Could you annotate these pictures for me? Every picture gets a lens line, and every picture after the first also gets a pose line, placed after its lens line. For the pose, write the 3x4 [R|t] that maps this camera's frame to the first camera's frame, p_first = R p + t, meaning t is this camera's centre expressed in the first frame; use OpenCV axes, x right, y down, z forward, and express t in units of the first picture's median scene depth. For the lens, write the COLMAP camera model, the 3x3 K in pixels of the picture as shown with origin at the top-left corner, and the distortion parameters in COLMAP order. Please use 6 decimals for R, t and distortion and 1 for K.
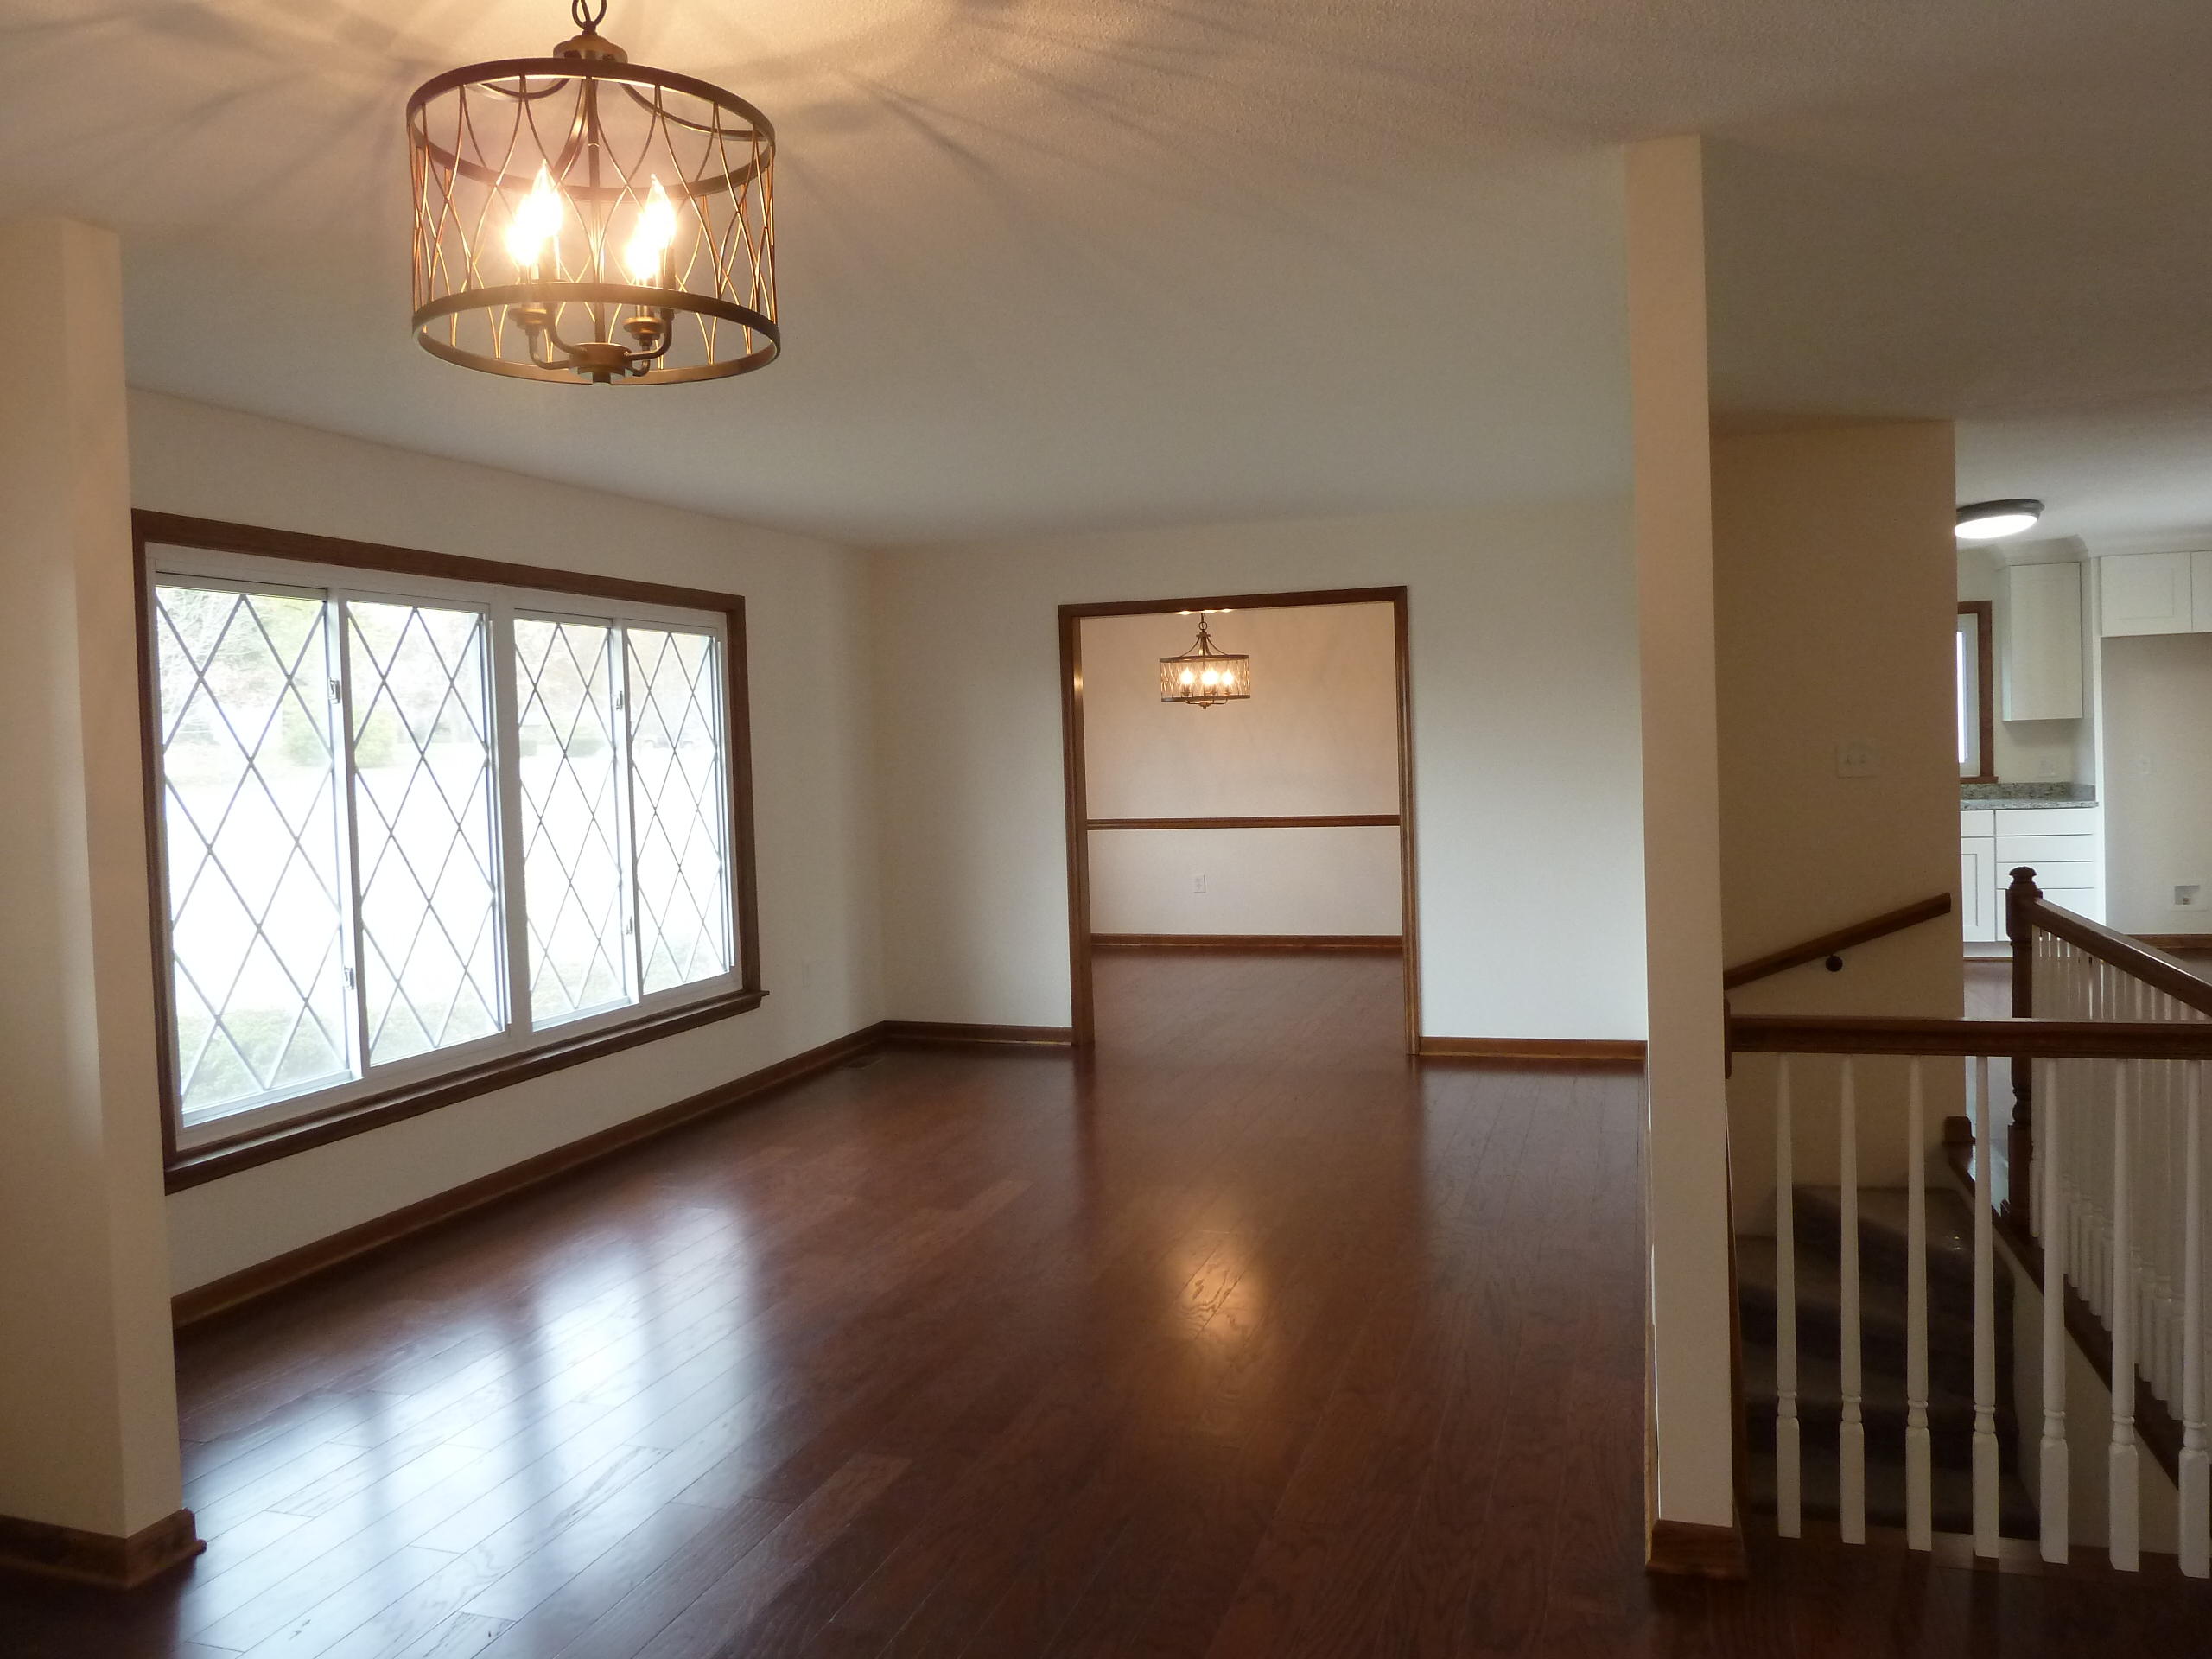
lens RADIAL K [[1660.2, 0, 1125.1], [0, 1660.2, 811.5], [0, 0, 1]] dist [-0.020951, -0.009534]
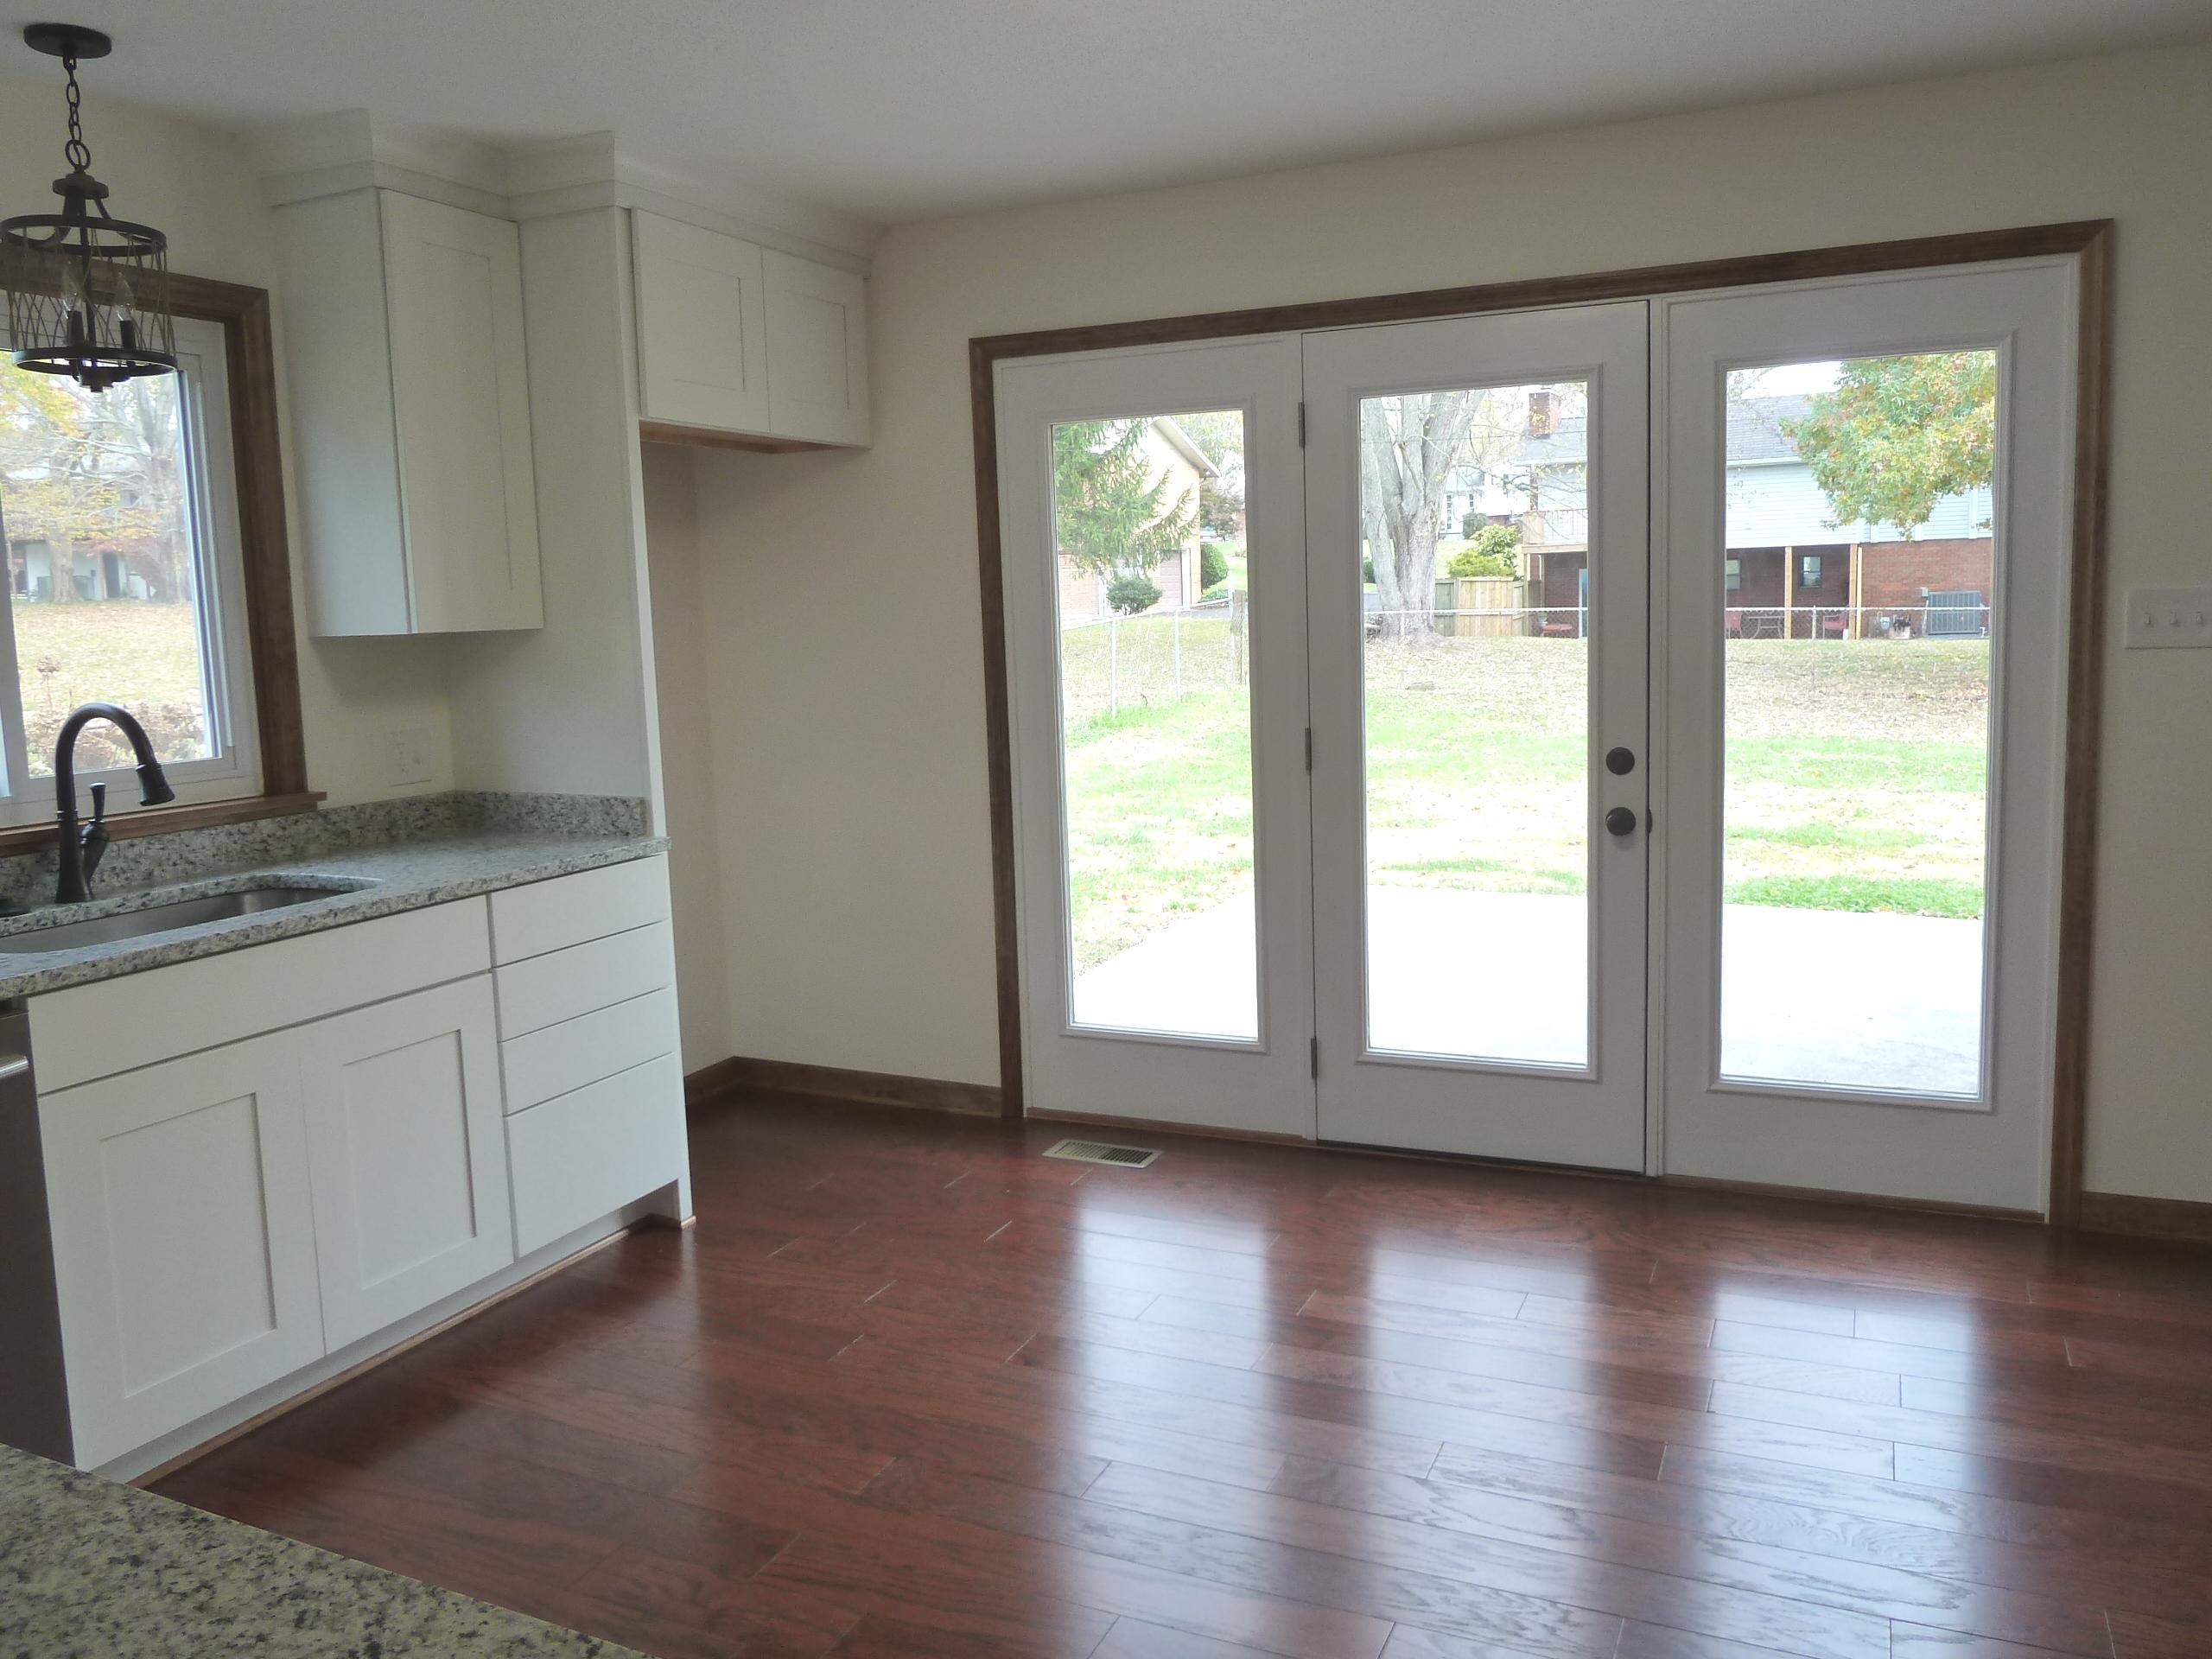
lens RADIAL K [[1660.2, 0, 1125.1], [0, 1660.2, 811.5], [0, 0, 1]] dist [-0.020951, -0.009534]
pose [[0.127377, -0.094525, 0.987340, 0.200148], [0.066396, 0.994028, 0.086600, -0.037632], [-0.989630, 0.054524, 0.132892, 0.798746]]
